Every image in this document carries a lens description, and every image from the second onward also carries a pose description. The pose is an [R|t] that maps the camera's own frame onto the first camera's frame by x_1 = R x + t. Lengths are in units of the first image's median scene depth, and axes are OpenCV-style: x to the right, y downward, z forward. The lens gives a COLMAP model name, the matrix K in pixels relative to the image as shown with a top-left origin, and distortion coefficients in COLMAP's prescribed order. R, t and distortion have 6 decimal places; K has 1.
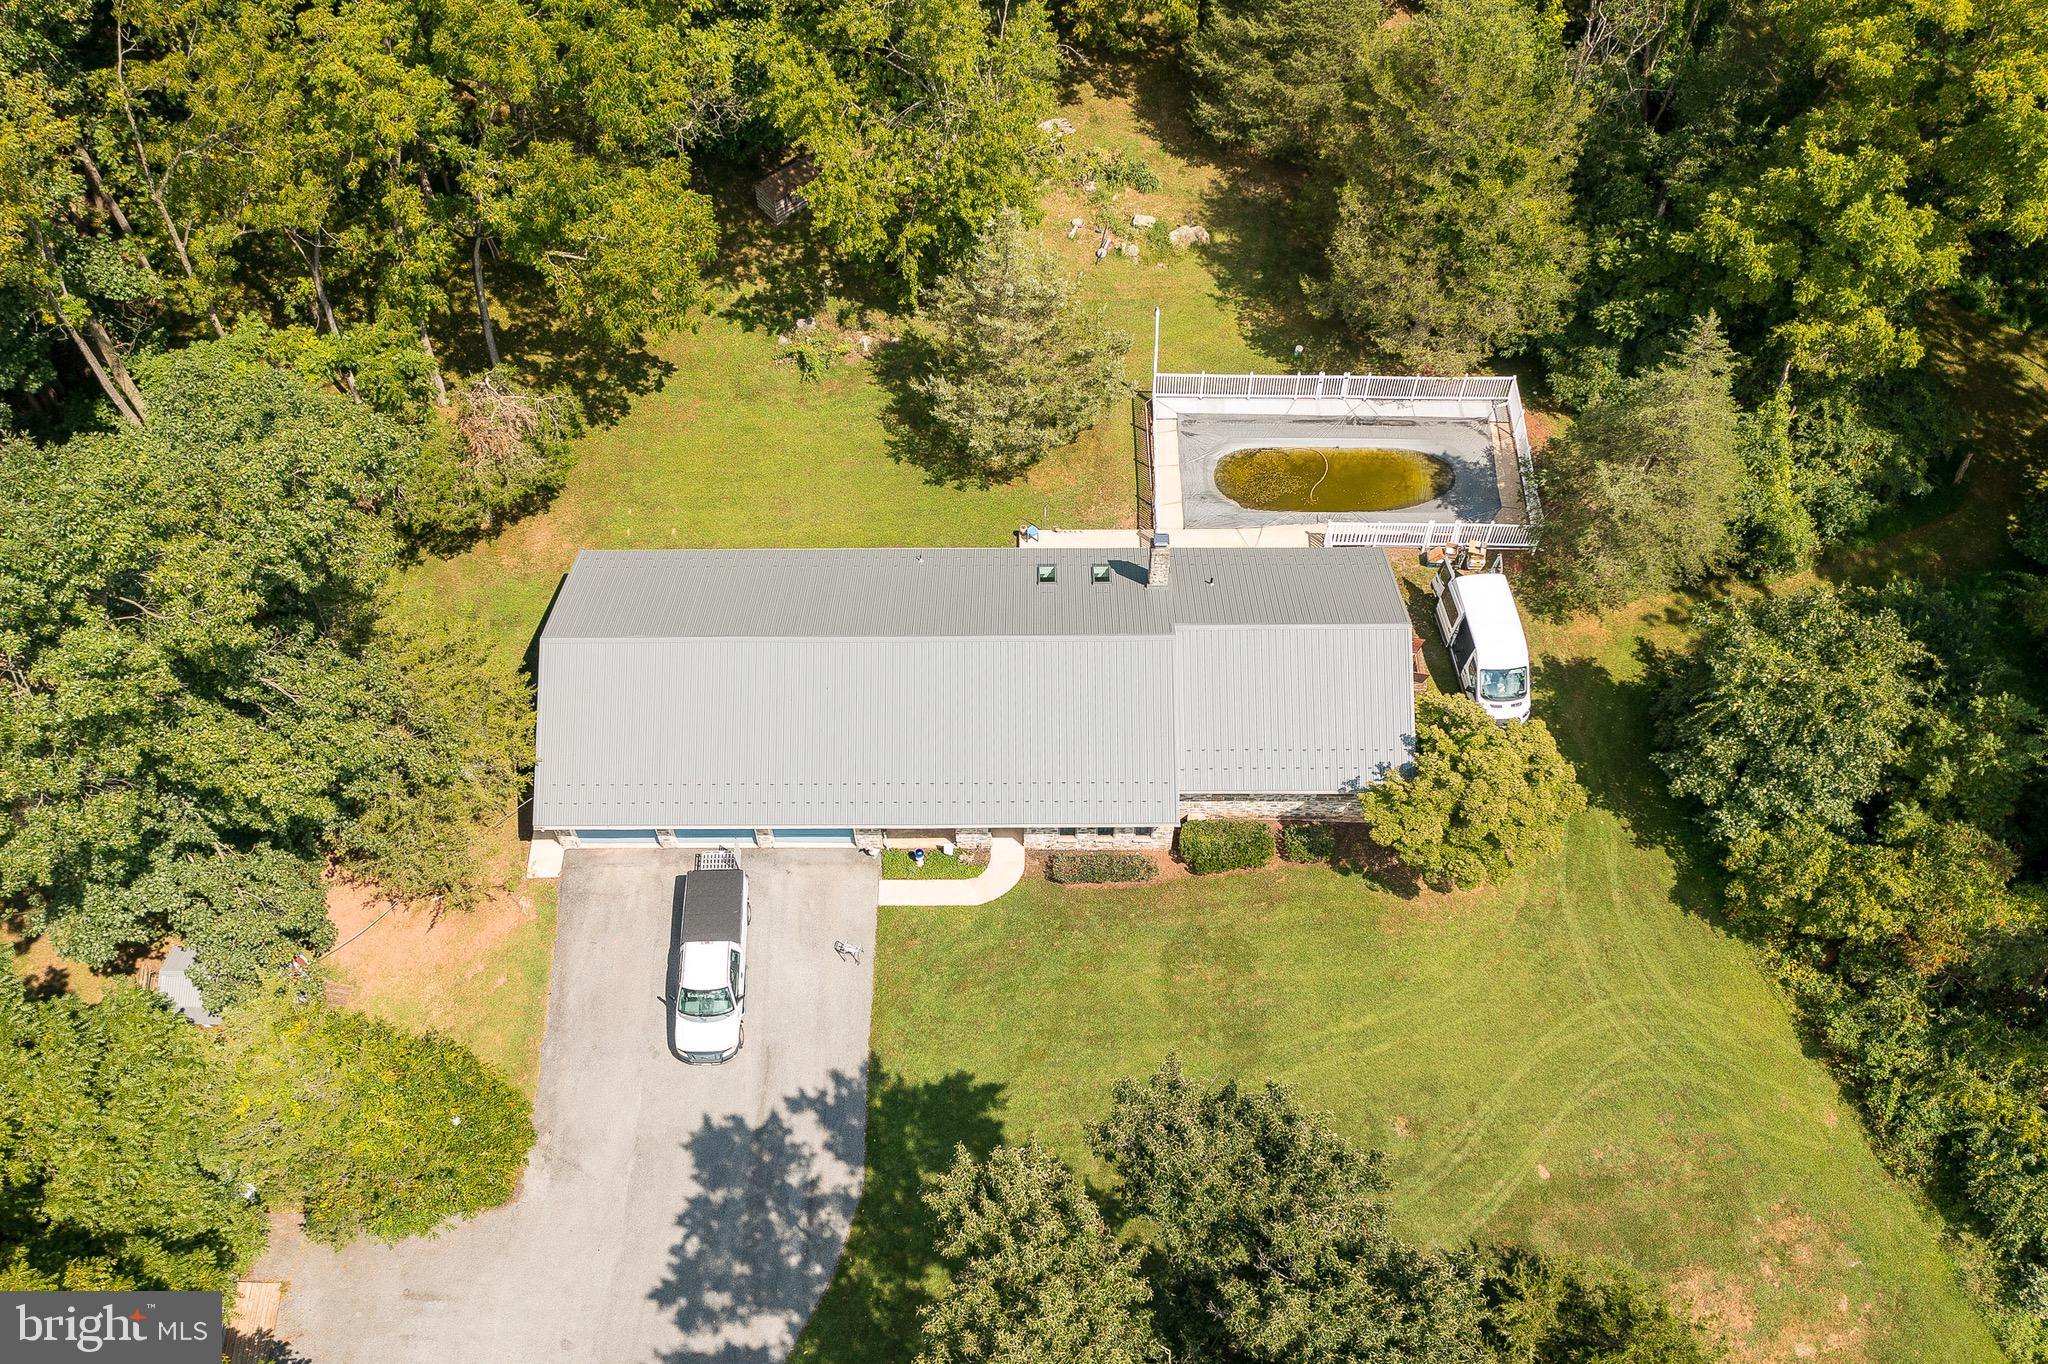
lens RADIAL K [[1741.2, 0, 1040.9], [0, 1741.2, 816.7], [0, 0, 1]] dist [-0.005705, -0.016342]
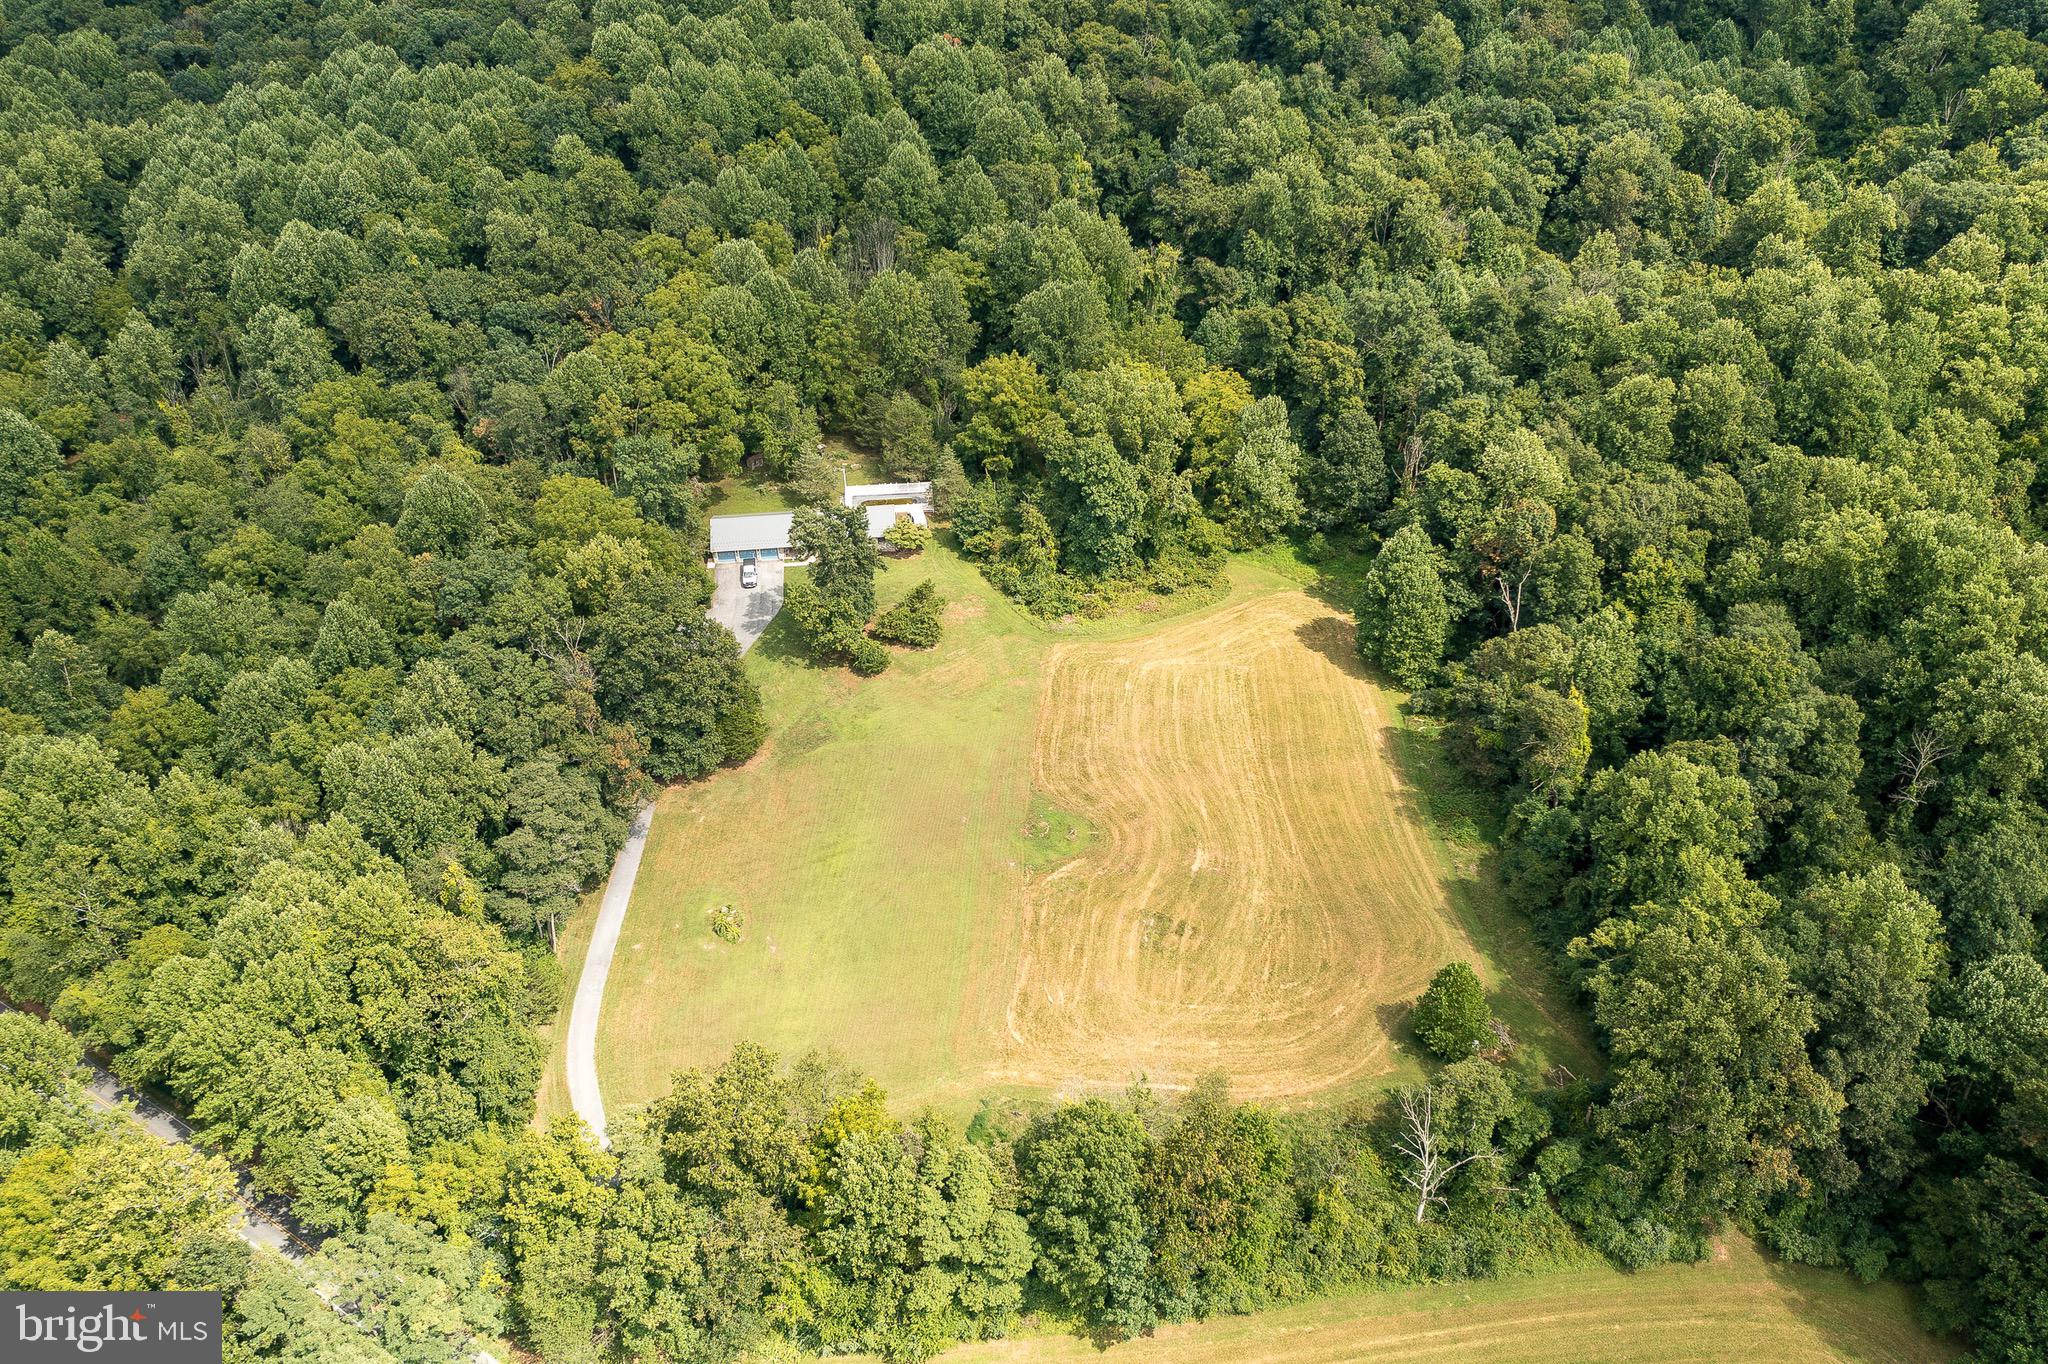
lens RADIAL K [[1662.4, 0, 1023.4], [0, 1662.4, 791.6], [0, 0, 1]] dist [-0.011859, 0.000366]
pose [[0.995036, -0.068571, 0.072119, 0.176218], [0.090077, 0.928653, -0.359846, 2.211407], [-0.042299, 0.364556, 0.930220, -2.872288]]
